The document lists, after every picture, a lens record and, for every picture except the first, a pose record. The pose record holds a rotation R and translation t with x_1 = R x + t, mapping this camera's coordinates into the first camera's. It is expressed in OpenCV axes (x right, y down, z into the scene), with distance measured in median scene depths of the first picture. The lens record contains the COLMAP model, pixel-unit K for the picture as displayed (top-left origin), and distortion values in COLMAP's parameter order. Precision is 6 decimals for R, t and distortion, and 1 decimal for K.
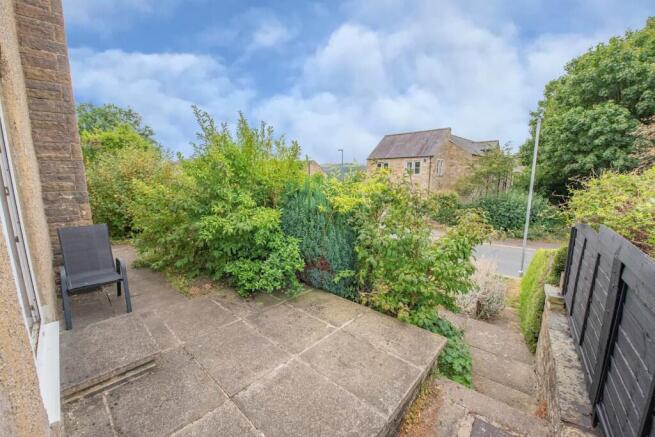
lens RADIAL K [[209.5, 0, 327.5], [0, 209.5, 218.5], [0, 0, 1]] dist [0.000019, -0.000004]
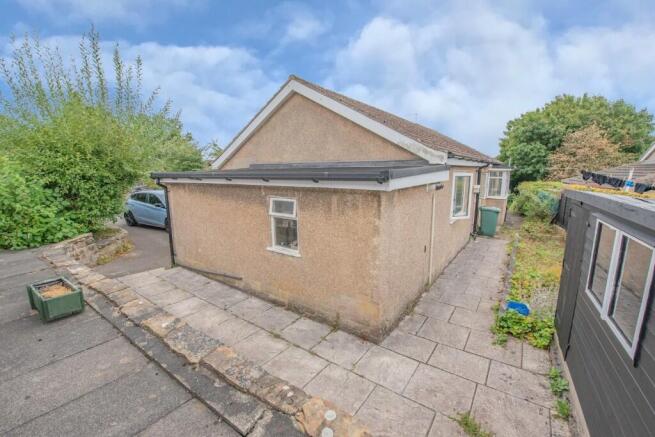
lens RADIAL K [[269.6, 0, 327.5], [0, 269.6, 218.5], [0, 0, 1]] dist [-0.000946, -0.000159]
pose [[0.999886, 0.001527, -0.015045, -0.136851], [-0.001302, 0.999887, 0.014964, 0.032388], [0.015066, -0.014943, 0.999775, -0.332290]]
